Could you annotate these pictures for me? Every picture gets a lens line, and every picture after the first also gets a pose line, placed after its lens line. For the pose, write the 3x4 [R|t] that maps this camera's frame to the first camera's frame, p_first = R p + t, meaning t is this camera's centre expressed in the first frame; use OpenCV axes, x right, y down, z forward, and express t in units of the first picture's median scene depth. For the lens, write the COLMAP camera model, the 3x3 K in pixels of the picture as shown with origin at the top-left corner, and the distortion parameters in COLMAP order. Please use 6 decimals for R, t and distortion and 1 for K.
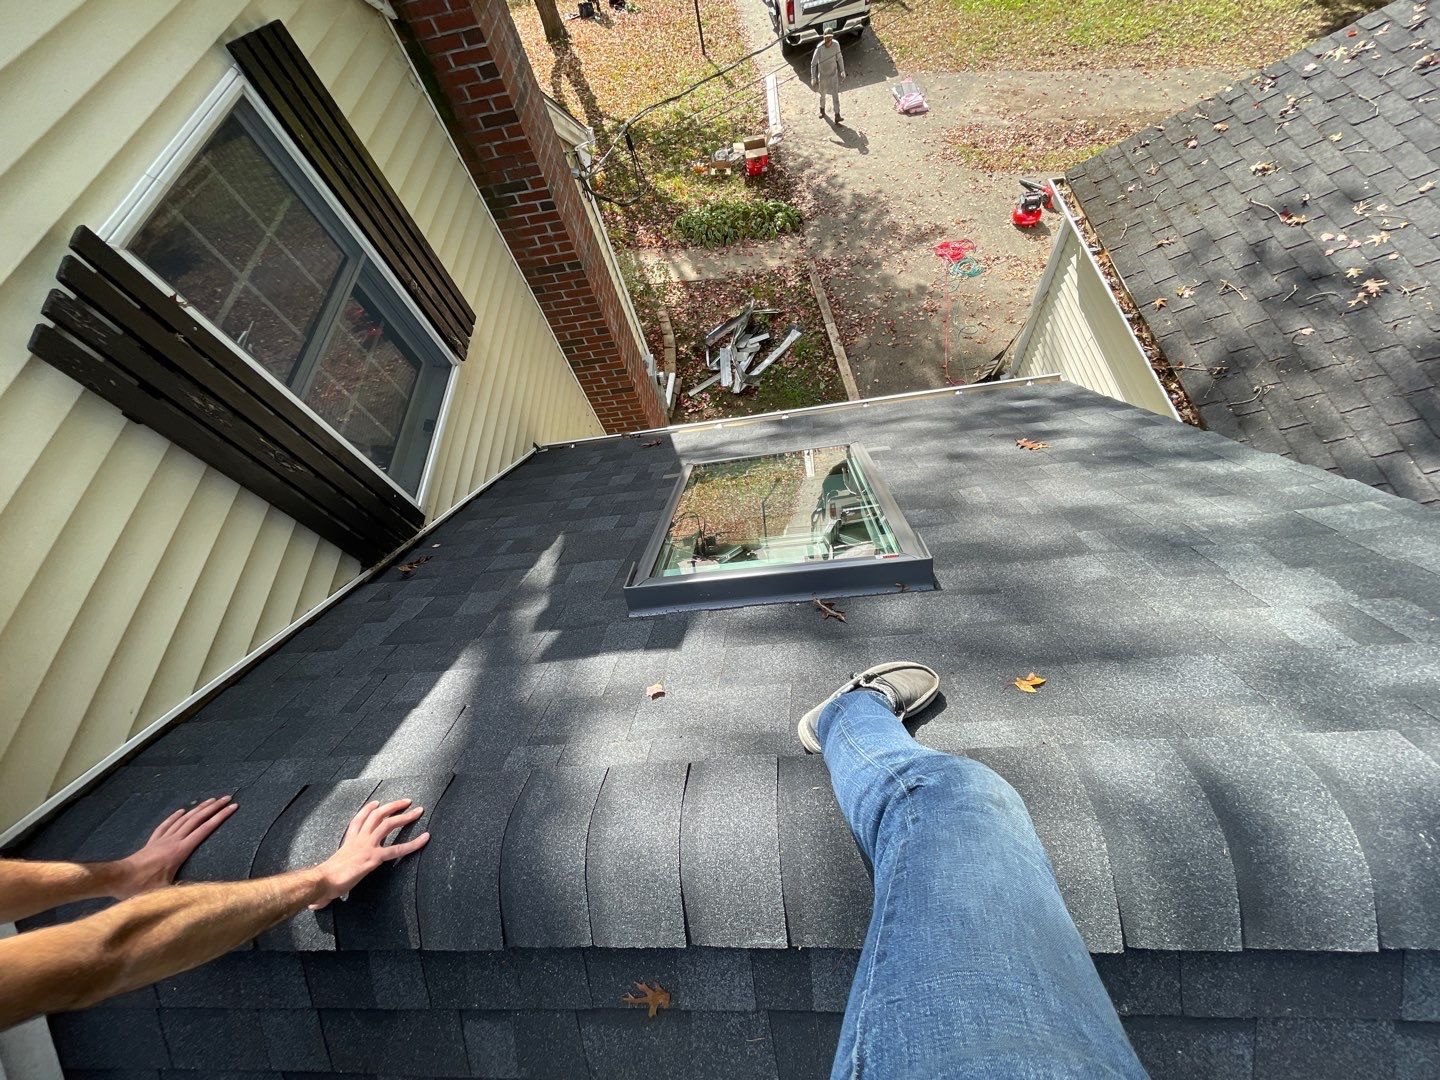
lens RADIAL K [[569.4, 0, 716.4], [0, 569.4, 555.8], [0, 0, 1]] dist [-0.000201, -0.000361]
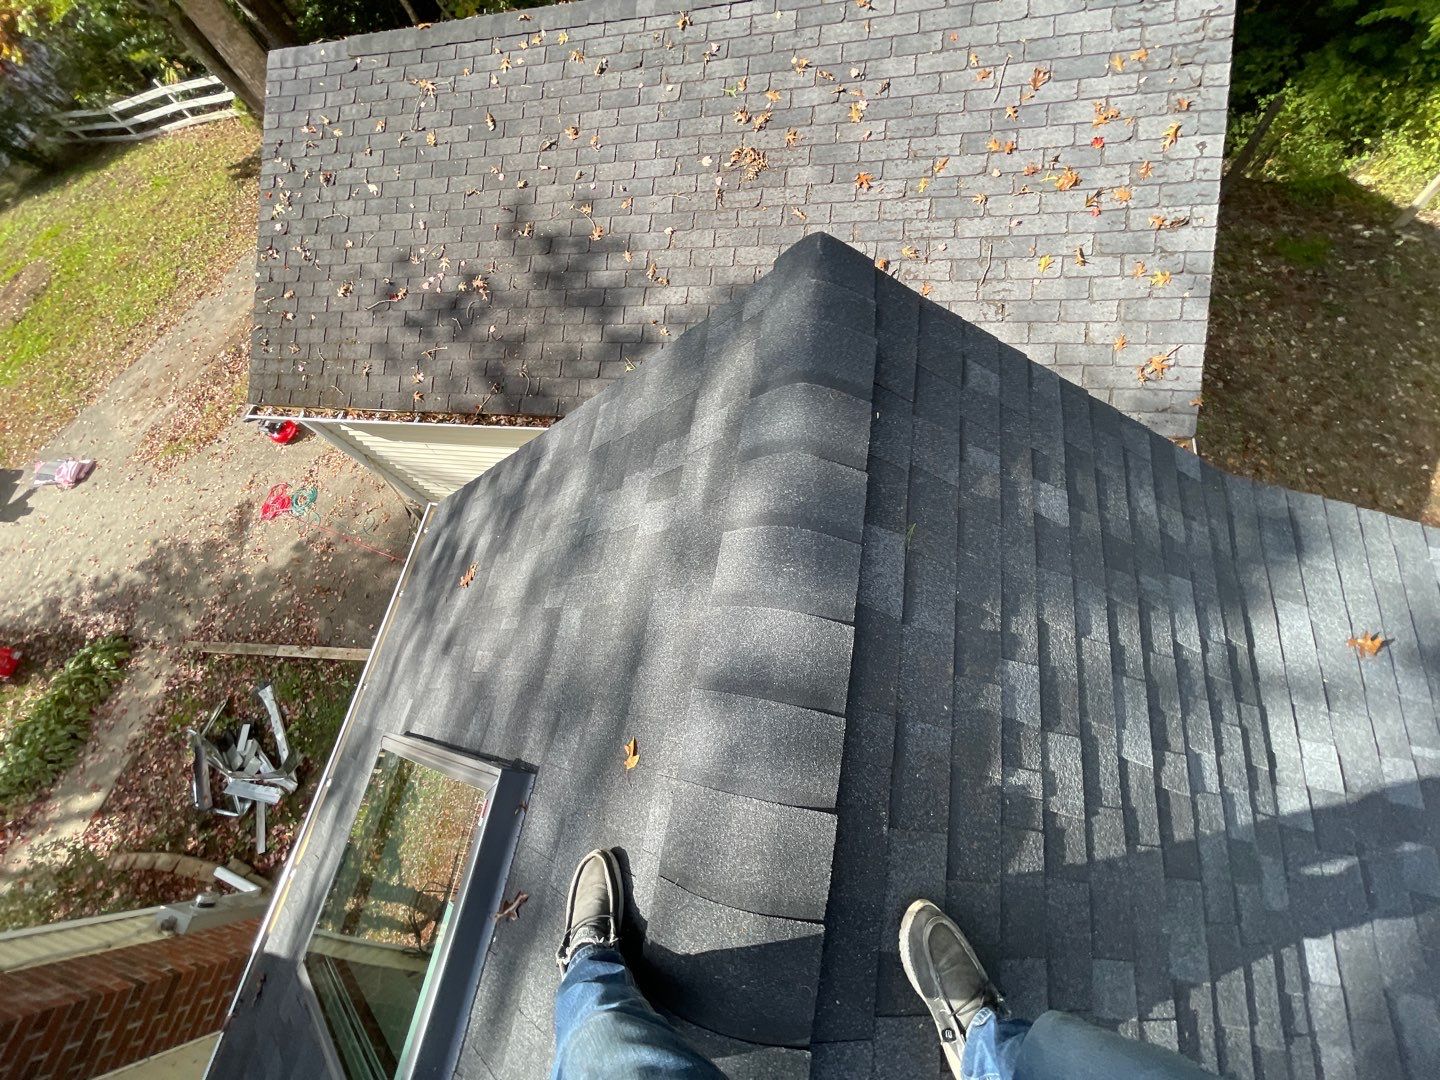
lens RADIAL K [[565.7, 0, 716.1], [0, 565.7, 555.5], [0, 0, 1]] dist [0.000044, 0.003749]
pose [[0.221297, -0.842126, 0.491784, 0.143644], [0.921759, 0.345279, 0.176472, 0.021679], [-0.318414, 0.414254, 0.852647, -0.033165]]
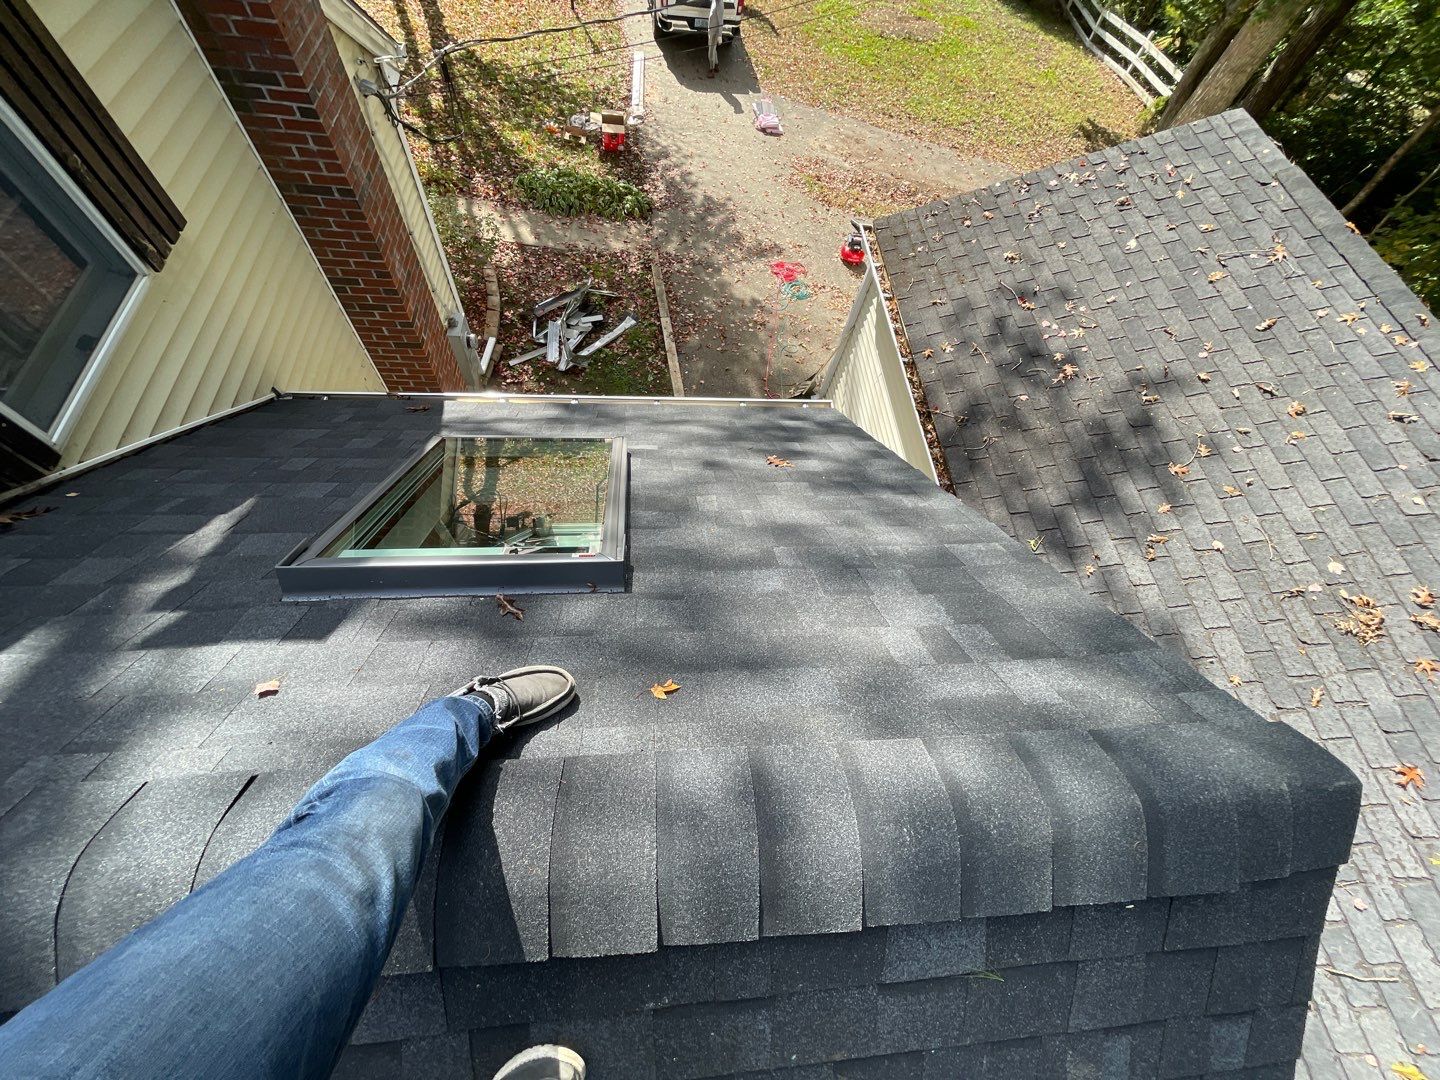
lens RADIAL K [[567.7, 0, 707.5], [0, 567.7, 556.8], [0, 0, 1]] dist [-0.010686, 0.006896]
pose [[0.960447, 0.080717, 0.266506, 0.124575], [-0.086888, 0.996153, 0.011424, -0.013649], [-0.264559, -0.034128, 0.963766, -0.002605]]
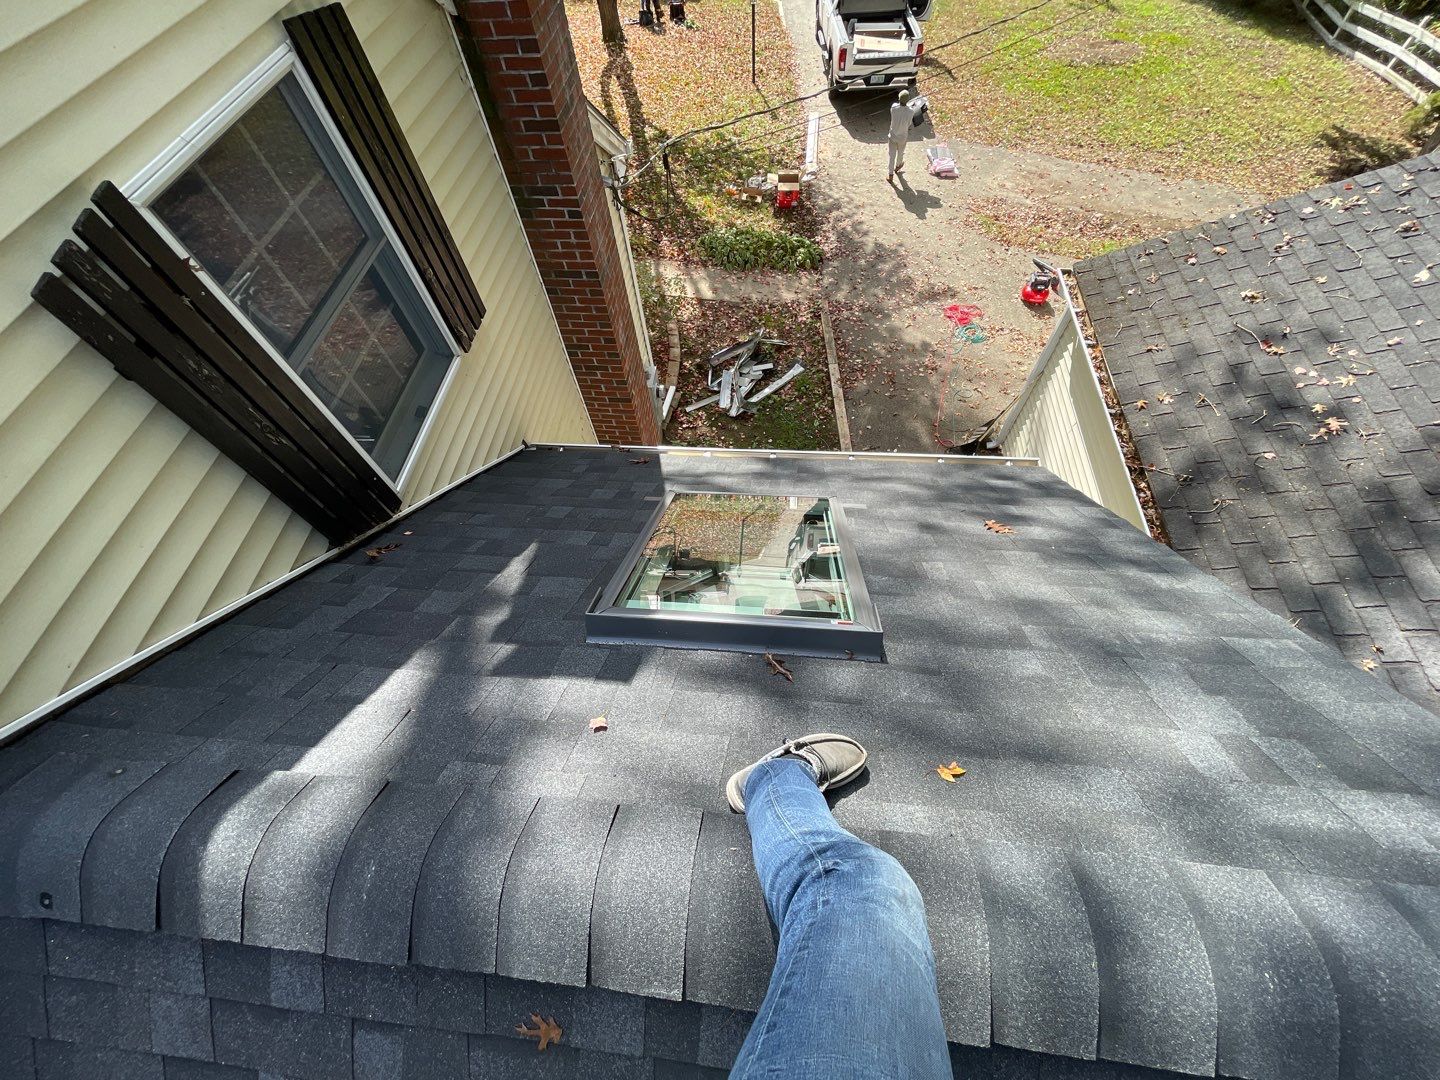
lens RADIAL K [[569.8, 0, 713.1], [0, 569.8, 555.9], [0, 0, 1]] dist [-0.000585, 0.000188]
pose [[0.986879, 0.156825, 0.038418, 0.004116], [-0.155930, 0.987444, -0.025296, -0.029010], [-0.041903, 0.018974, 0.998942, -0.017853]]
